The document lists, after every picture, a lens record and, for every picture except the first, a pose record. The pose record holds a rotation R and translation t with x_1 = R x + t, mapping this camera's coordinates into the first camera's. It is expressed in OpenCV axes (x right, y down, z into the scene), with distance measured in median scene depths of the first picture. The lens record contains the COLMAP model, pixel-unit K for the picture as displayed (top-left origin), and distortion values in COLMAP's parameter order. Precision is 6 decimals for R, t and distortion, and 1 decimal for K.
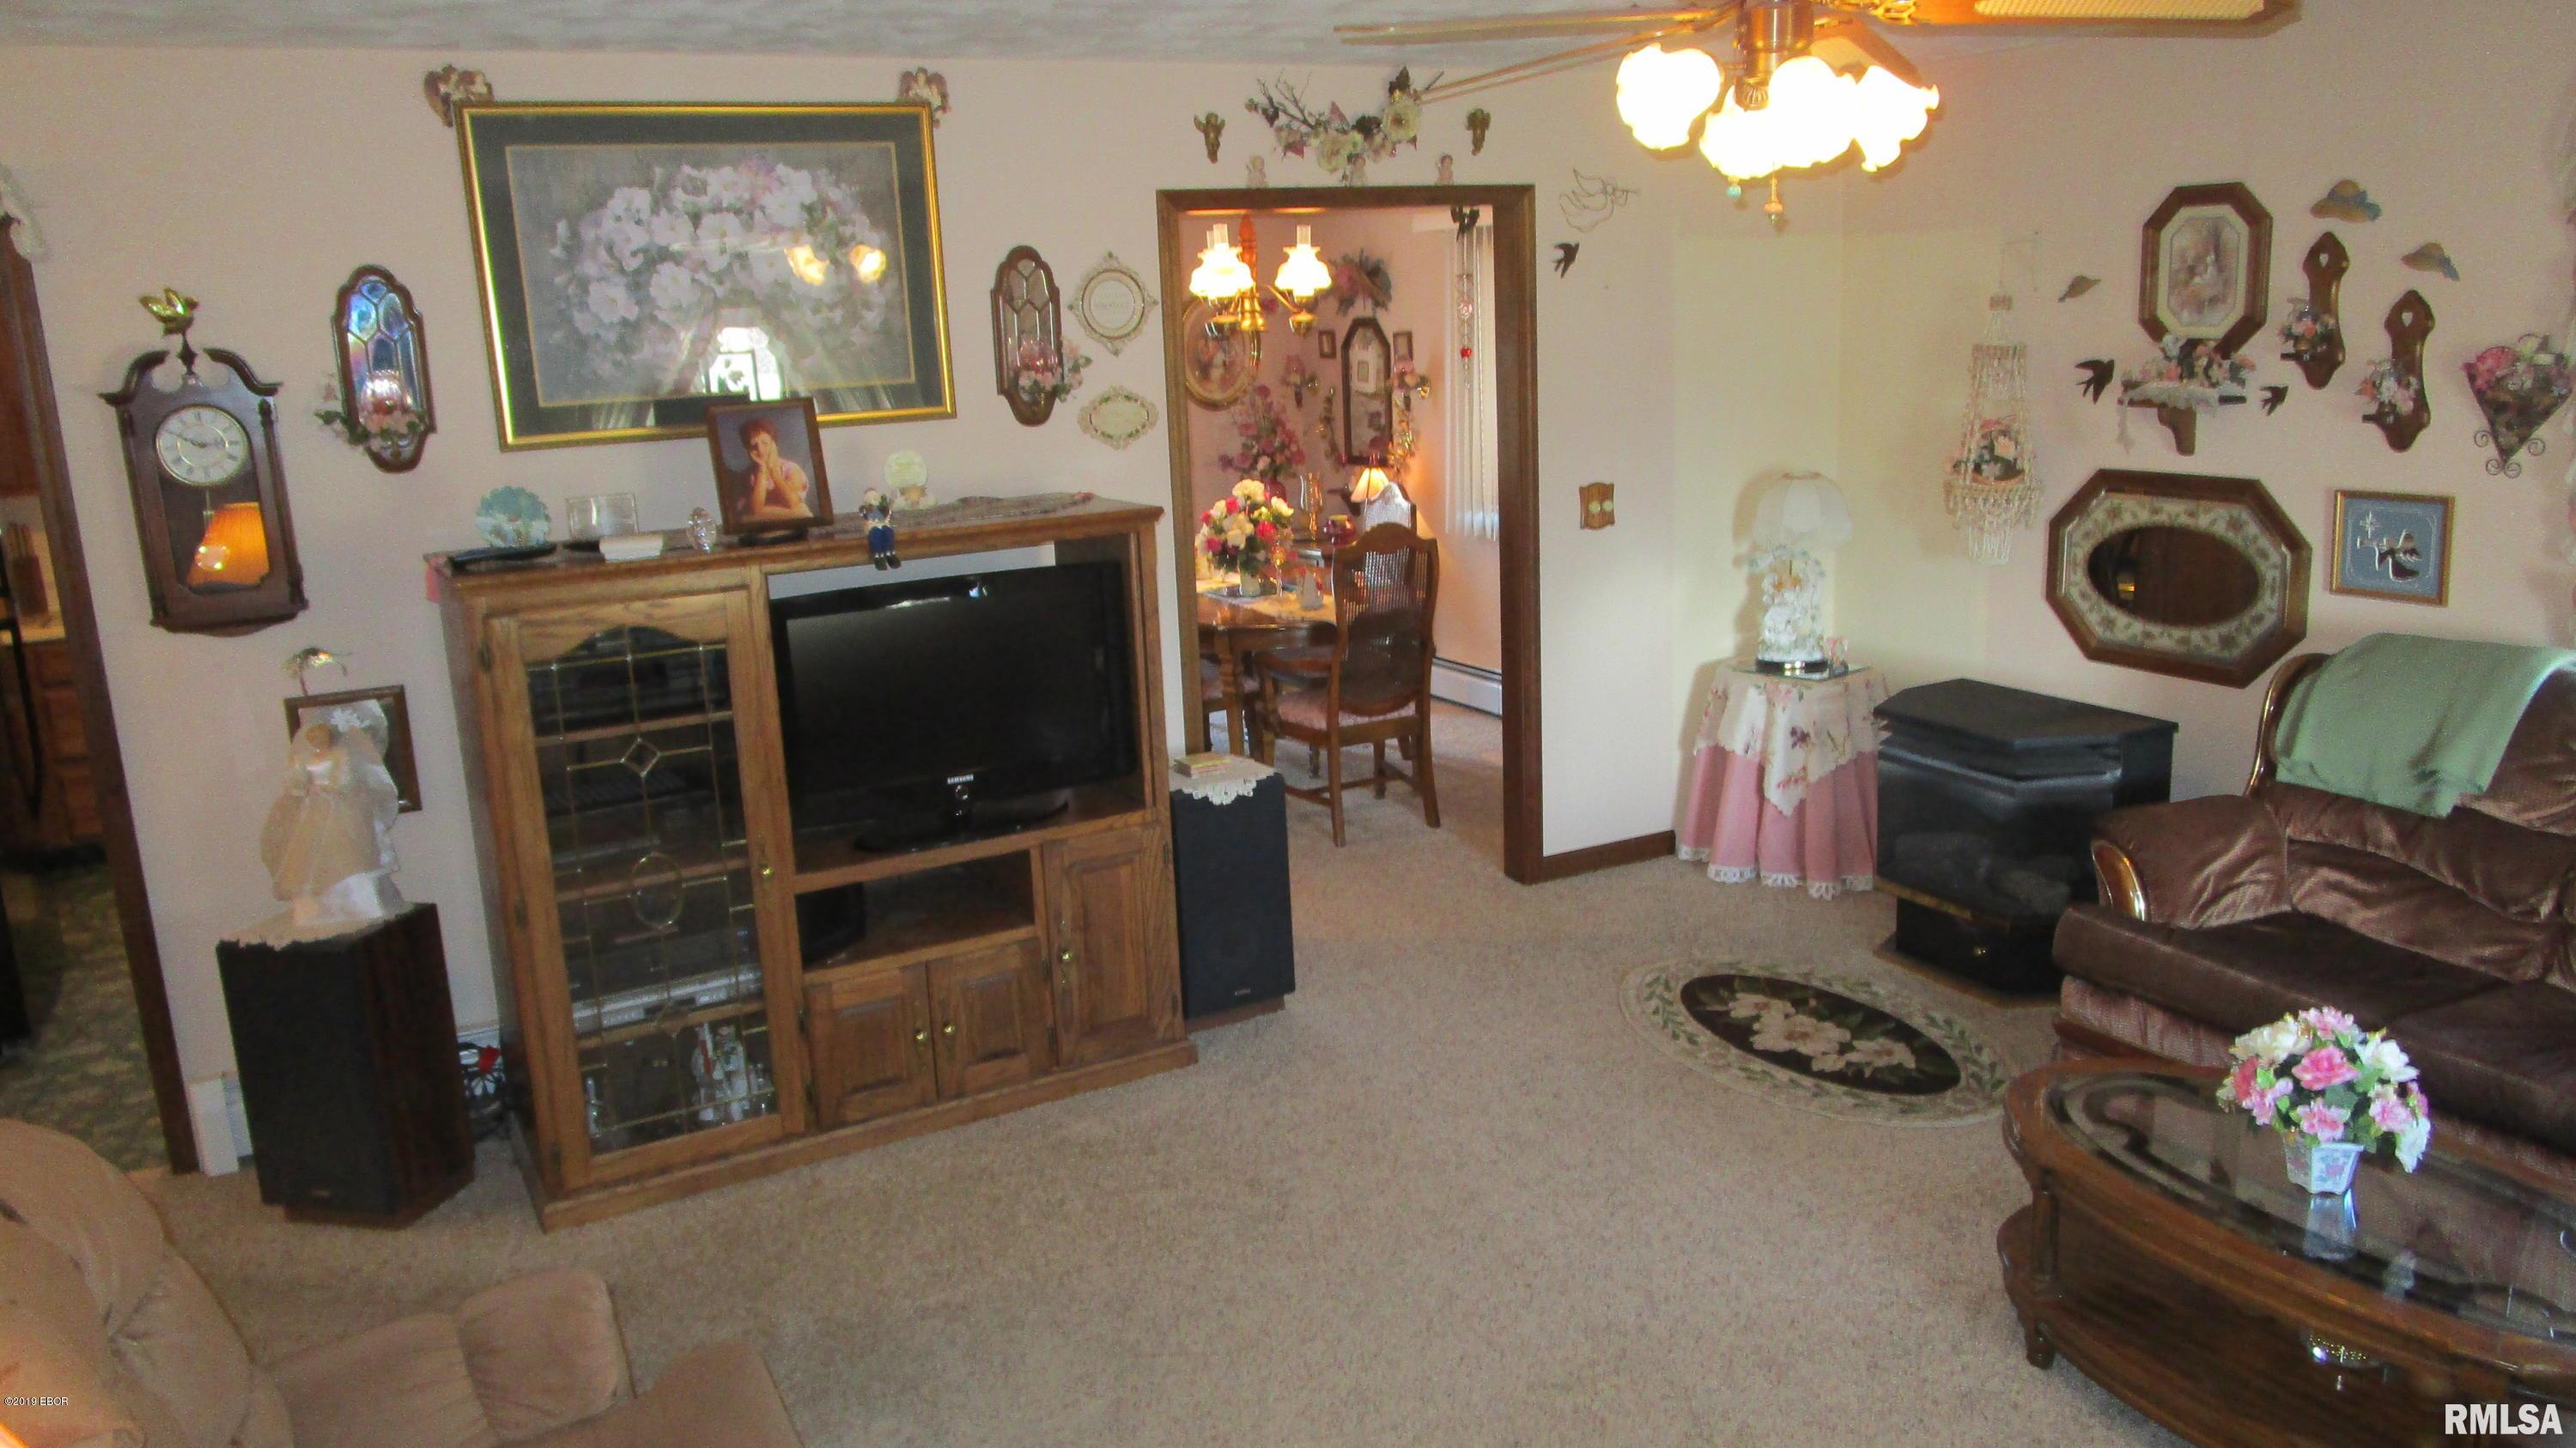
lens RADIAL K [[1833.7, 0, 1288.0], [0, 1833.7, 724.0], [0, 0, 1]] dist [-0.027866, 0.006640]
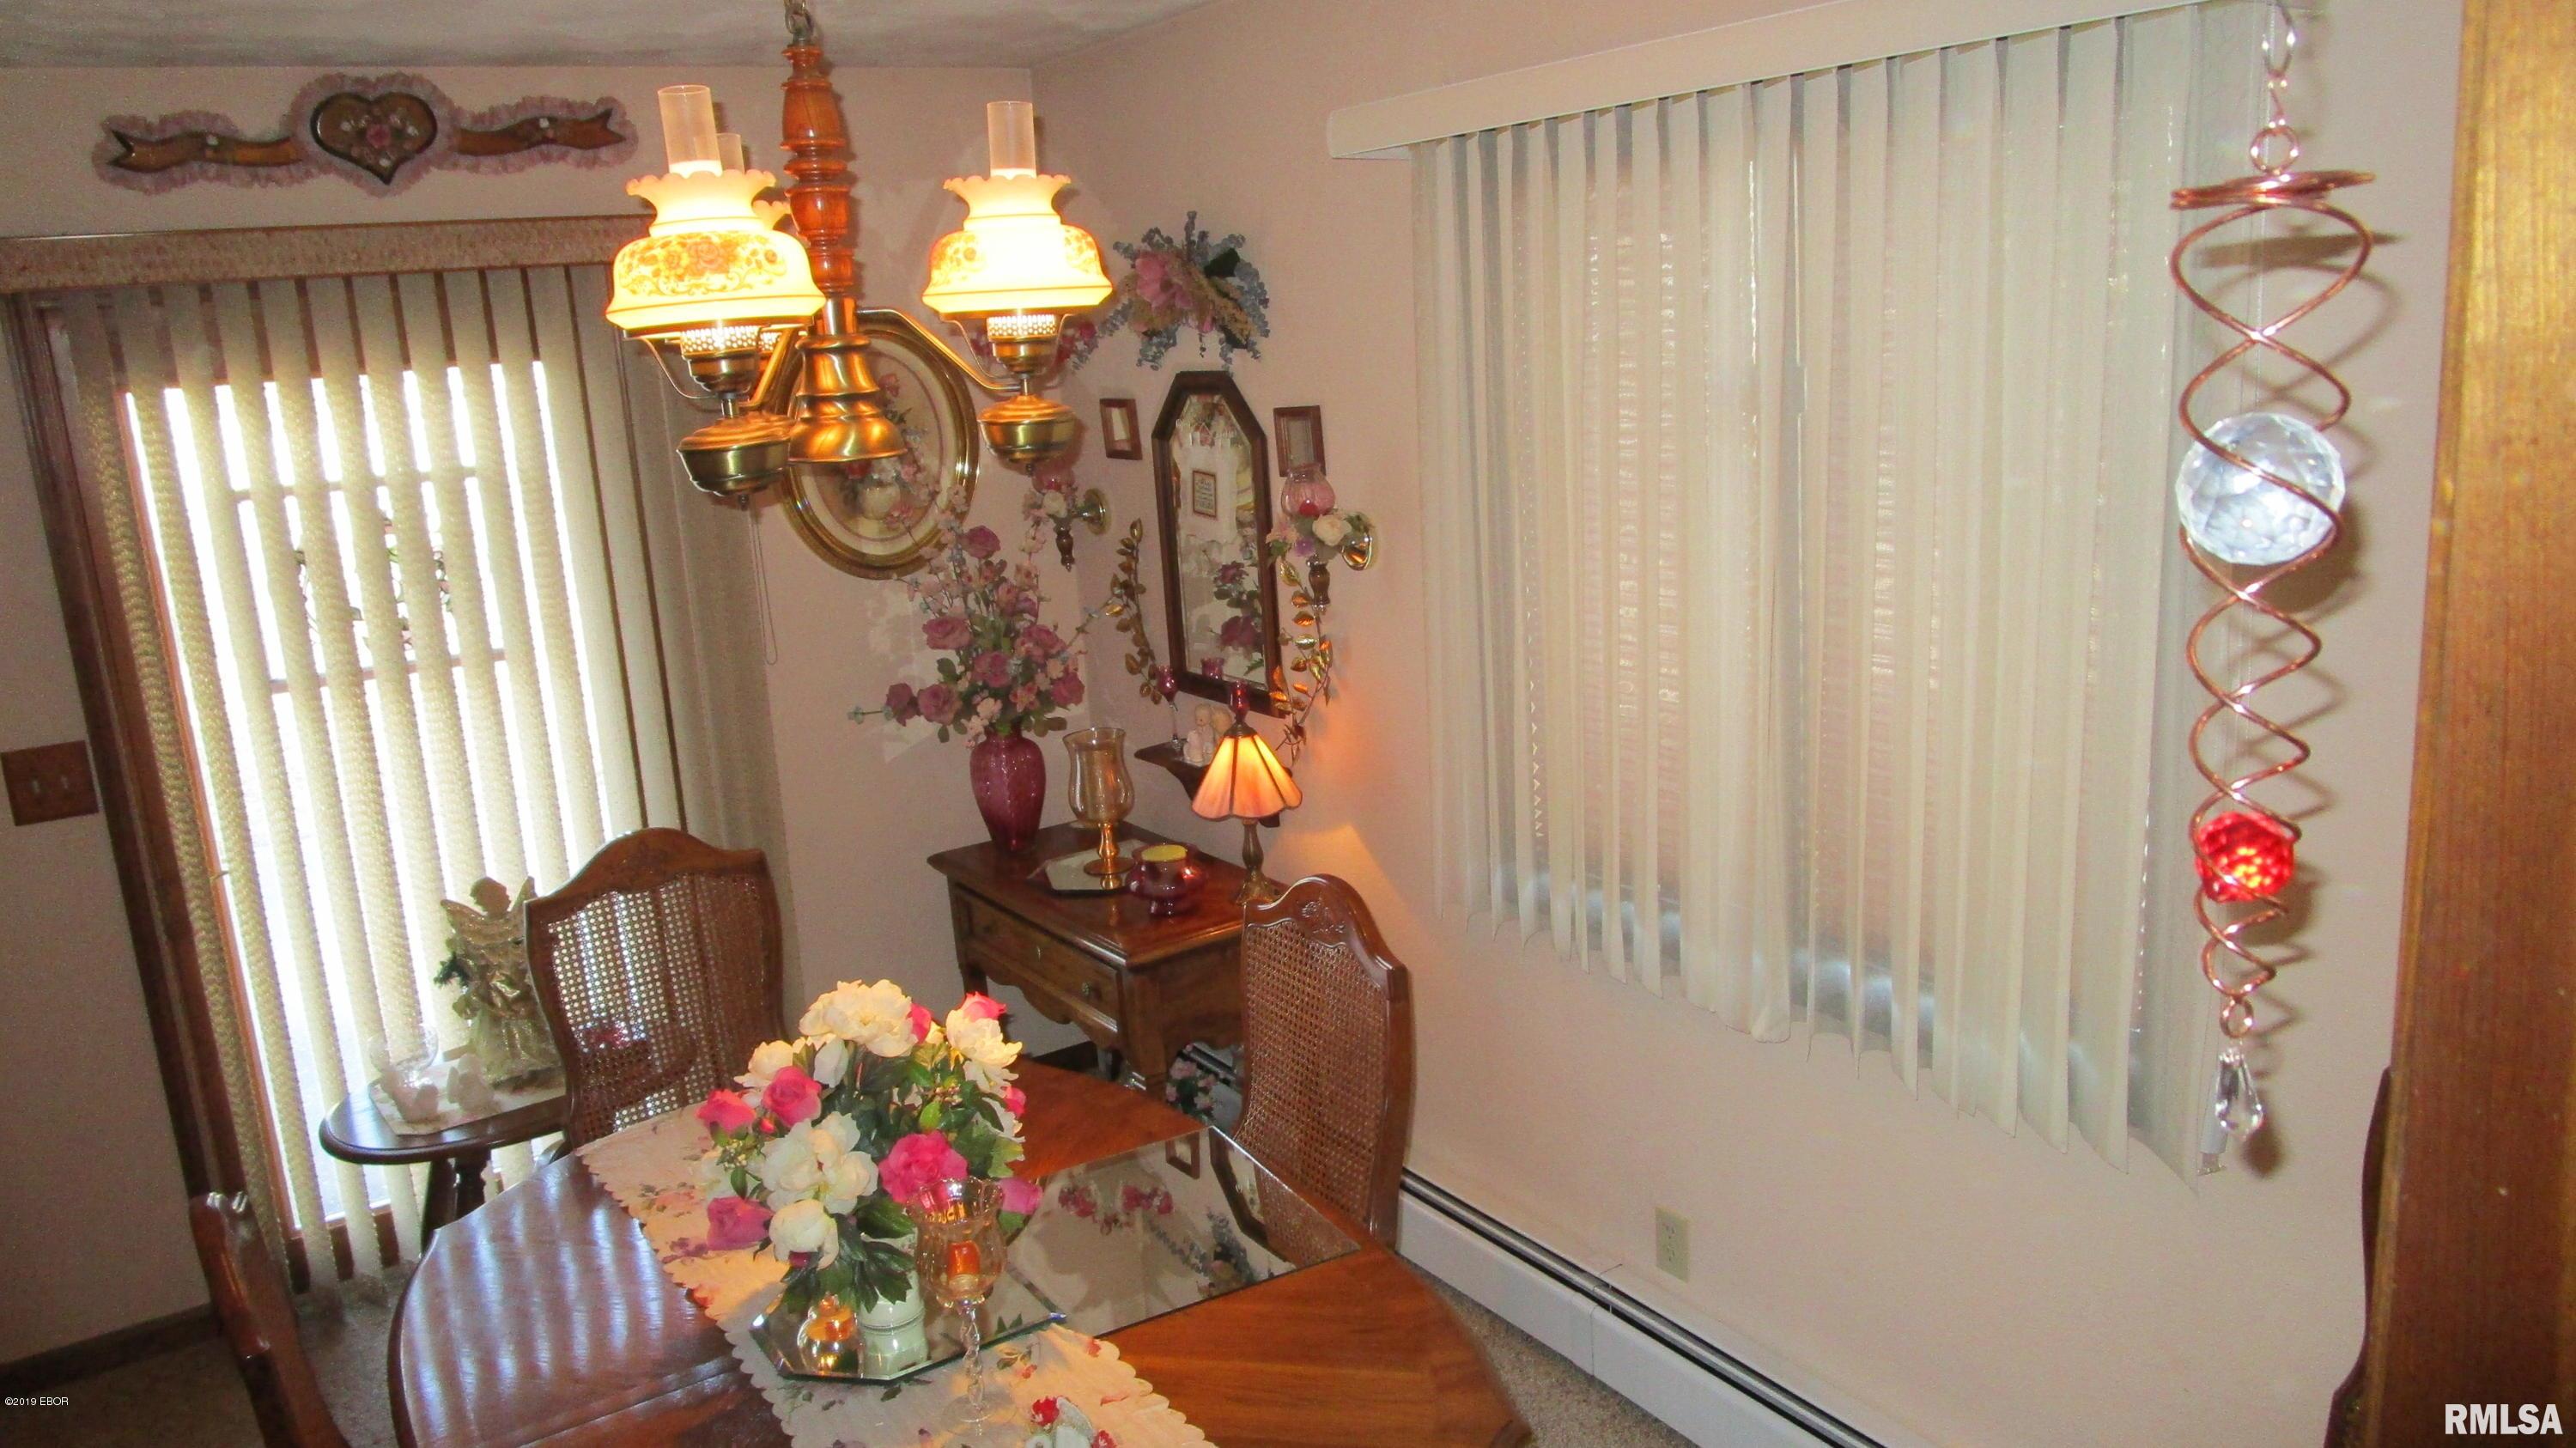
lens RADIAL K [[1833.7, 0, 1288.0], [0, 1833.7, 724.0], [0, 0, 1]] dist [-0.027866, 0.006640]
pose [[0.994380, -0.047276, 0.094725, 0.016702], [0.047991, 0.998834, -0.005280, -0.133529], [-0.094364, 0.009796, 0.995490, 0.559056]]
